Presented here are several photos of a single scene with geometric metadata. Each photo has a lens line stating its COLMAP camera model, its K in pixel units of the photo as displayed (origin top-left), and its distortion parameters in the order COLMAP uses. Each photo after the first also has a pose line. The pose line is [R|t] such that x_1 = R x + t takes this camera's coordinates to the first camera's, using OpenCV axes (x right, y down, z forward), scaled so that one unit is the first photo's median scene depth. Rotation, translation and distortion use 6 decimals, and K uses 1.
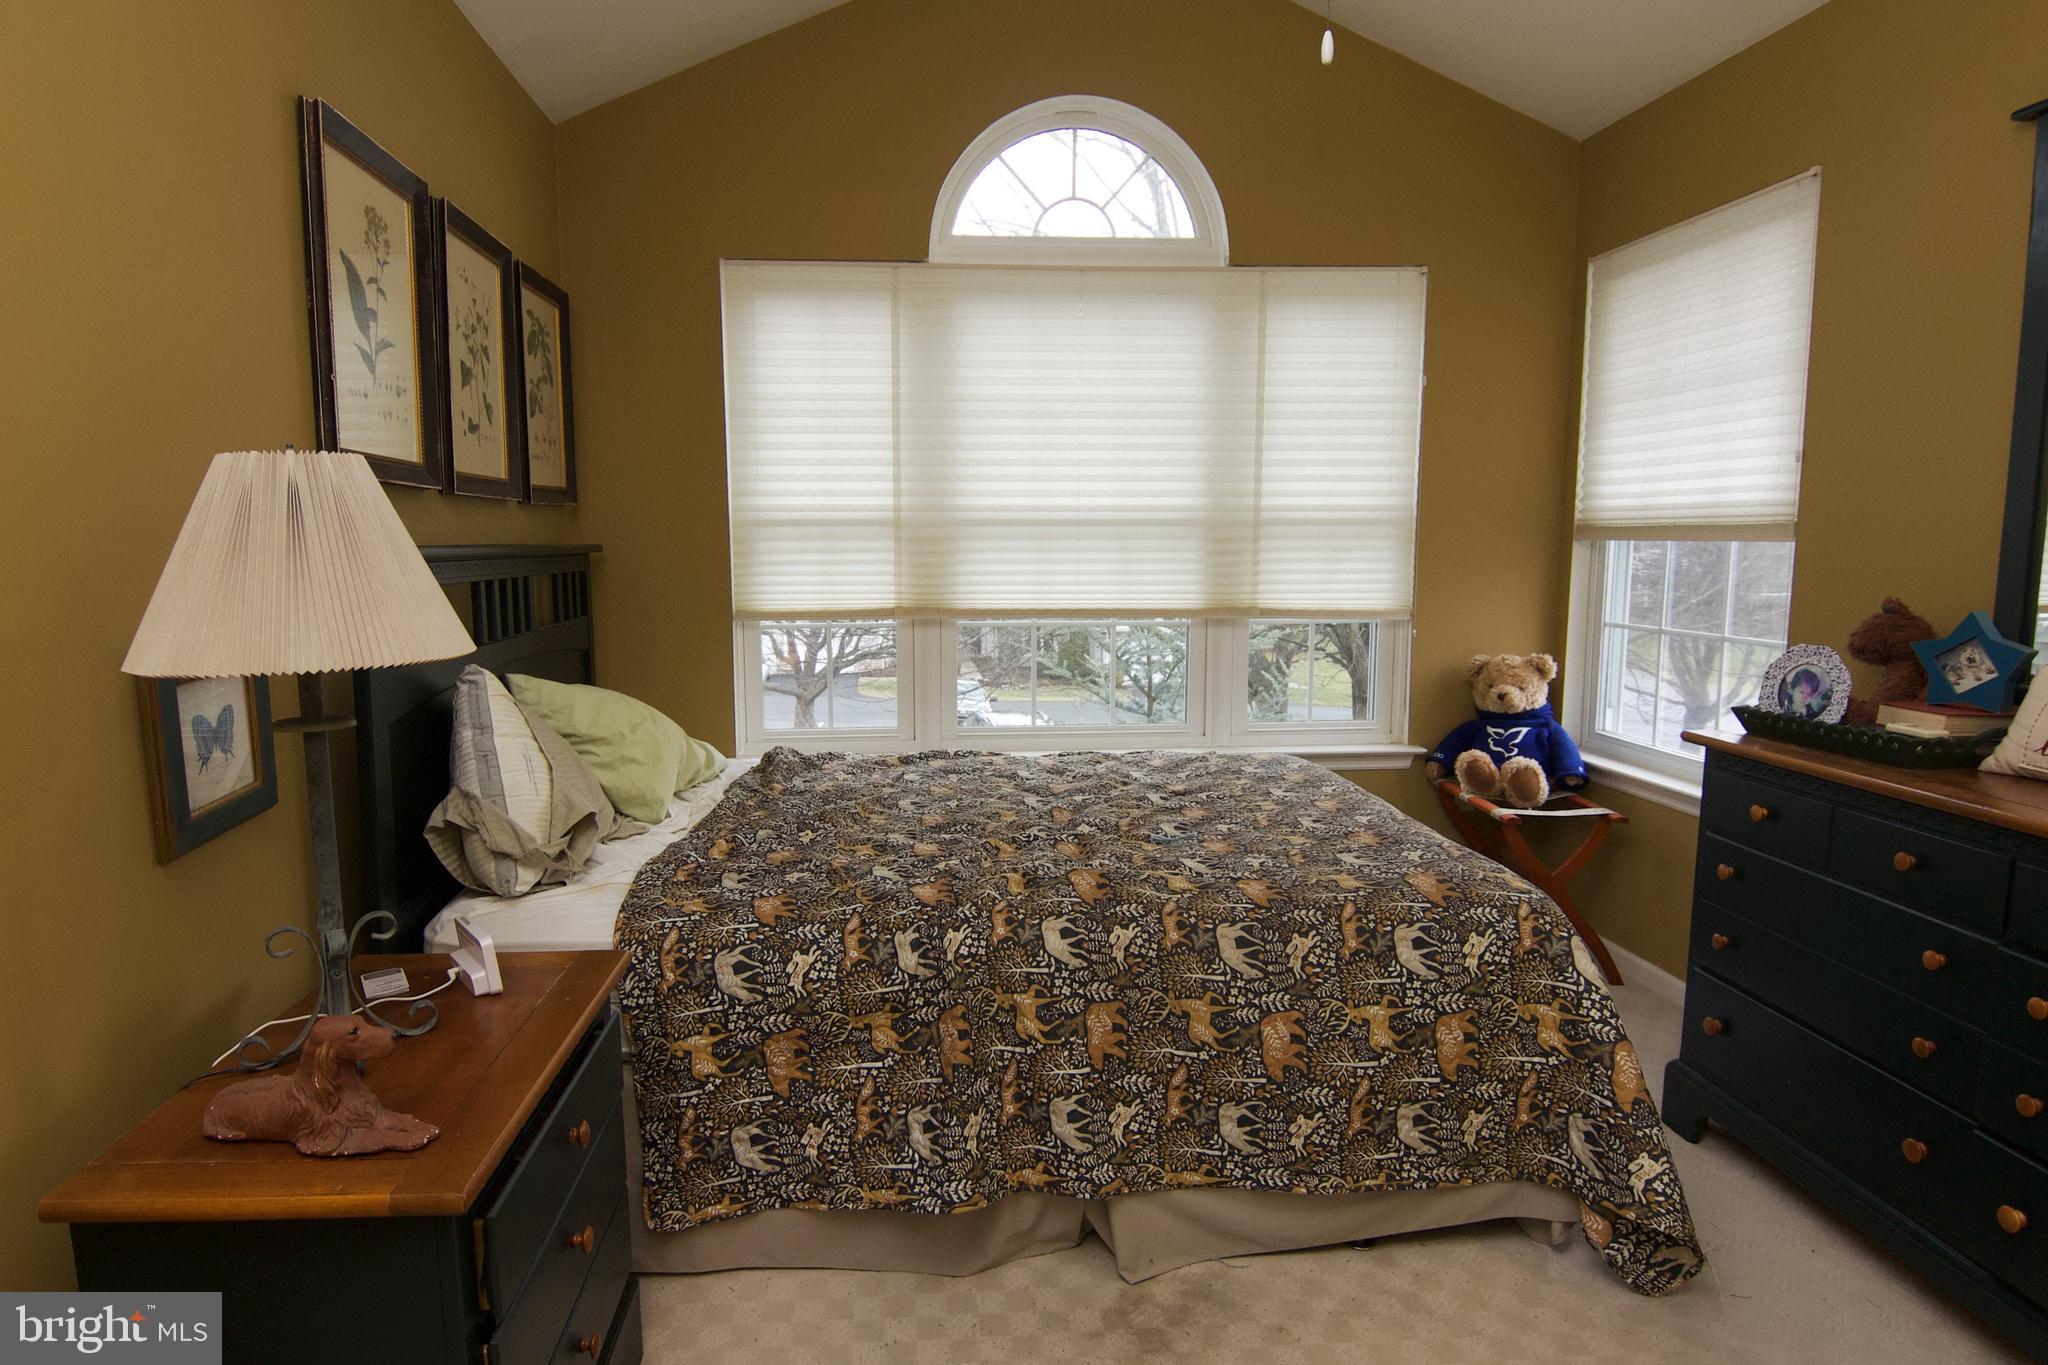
lens RADIAL K [[1131.9, 0, 964.7], [0, 1131.9, 687.1], [0, 0, 1]] dist [0.002355, -0.011980]
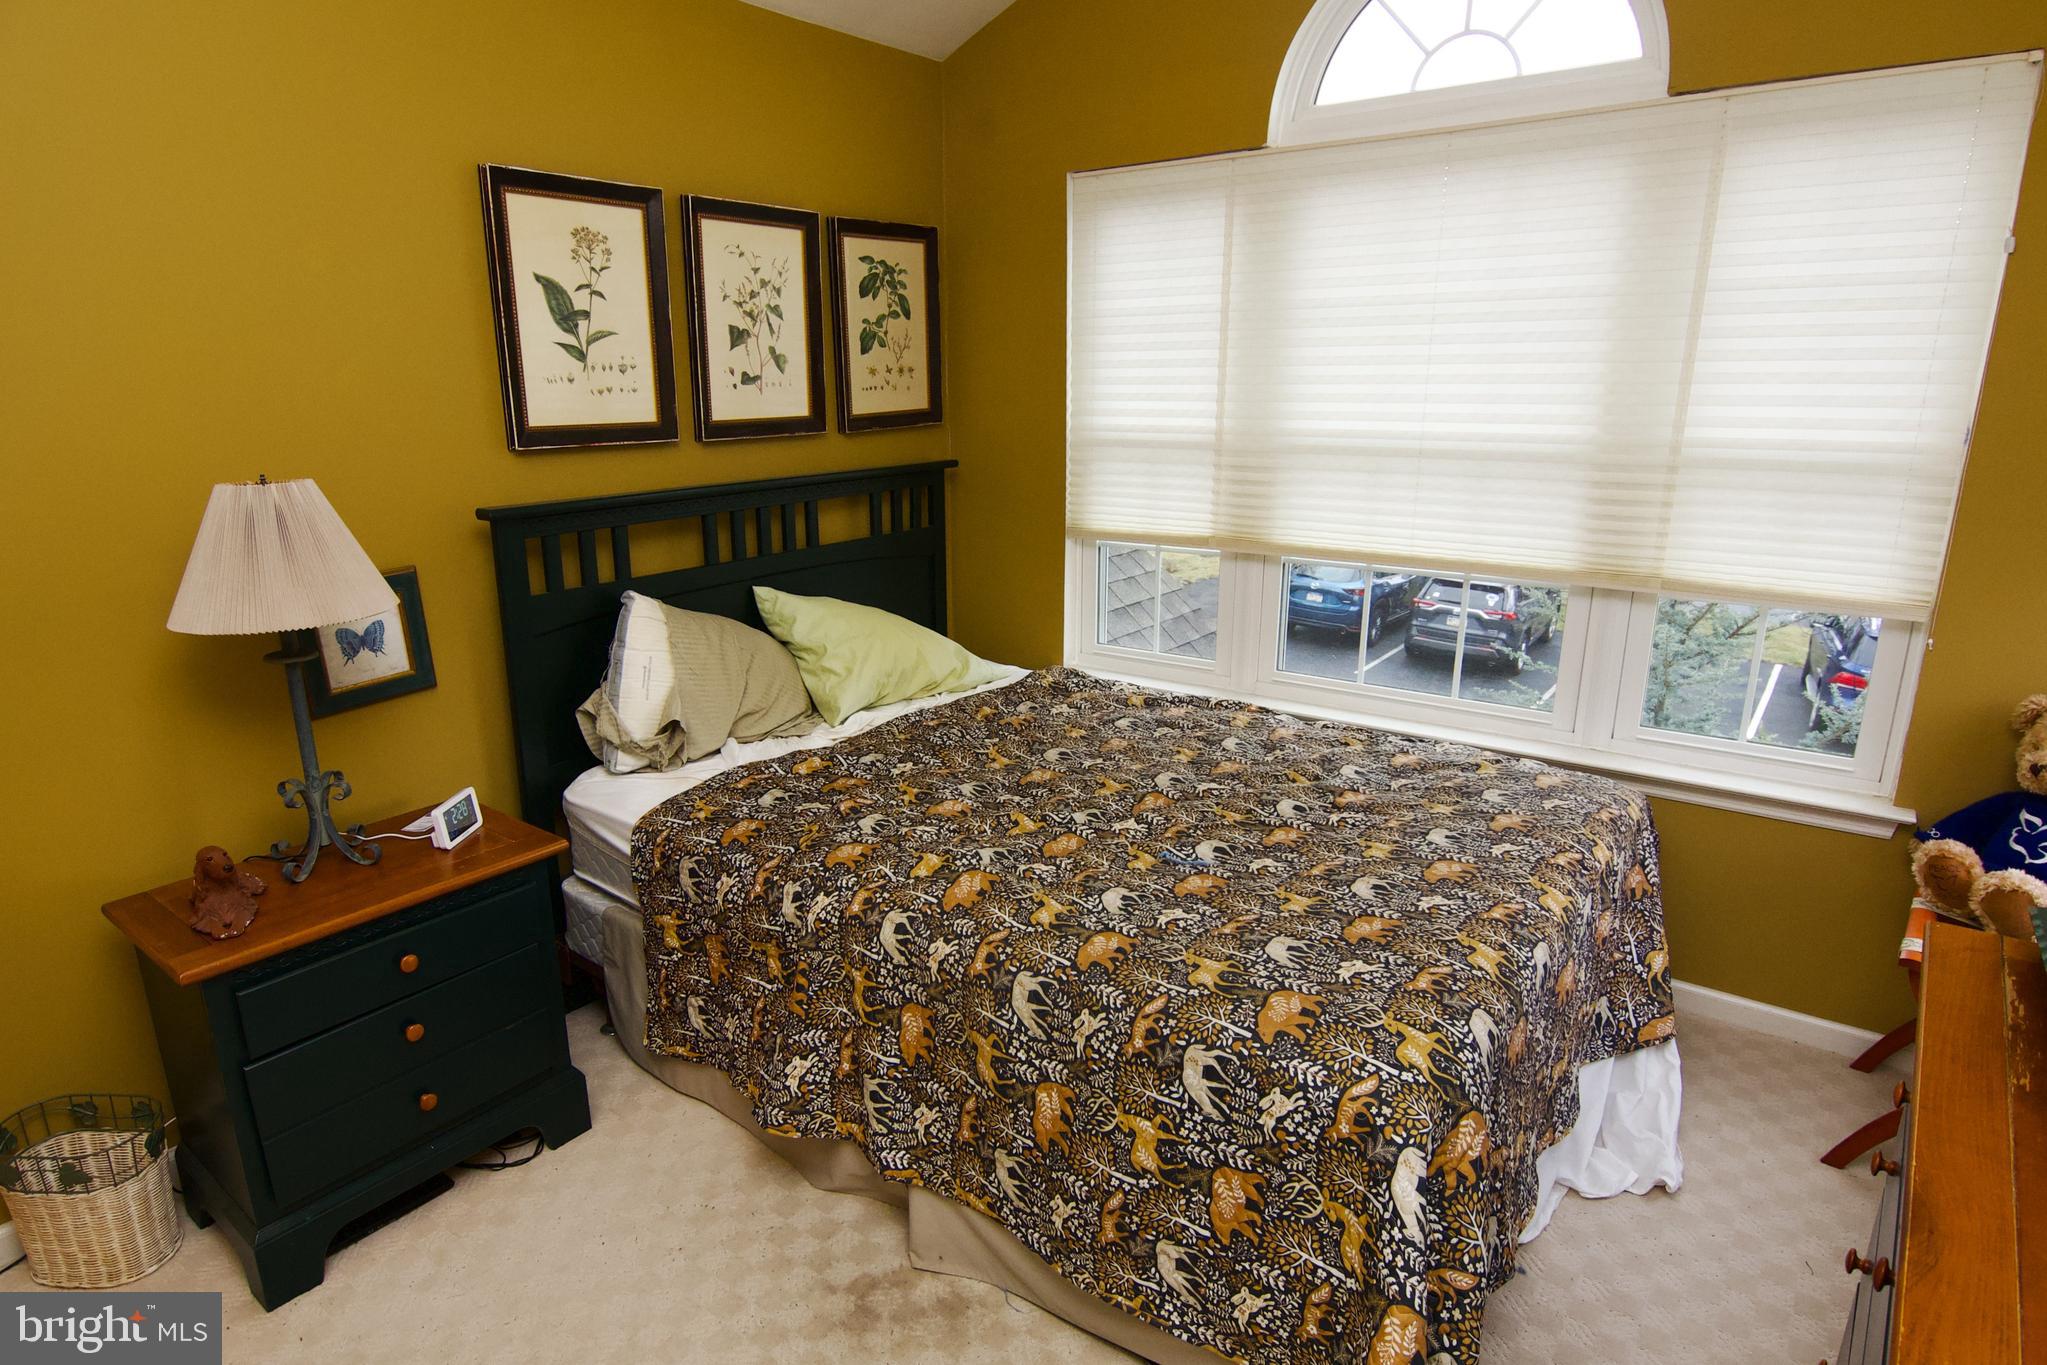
lens RADIAL K [[1120.4, 0, 1023.5], [0, 1120.4, 682.5], [0, 0, 1]] dist [0.004508, -0.015885]
pose [[0.761385, 0.171167, -0.625295, 0.653216], [-0.077898, 0.981683, 0.173871, -0.156940], [0.643602, -0.083674, 0.760772, 0.275311]]
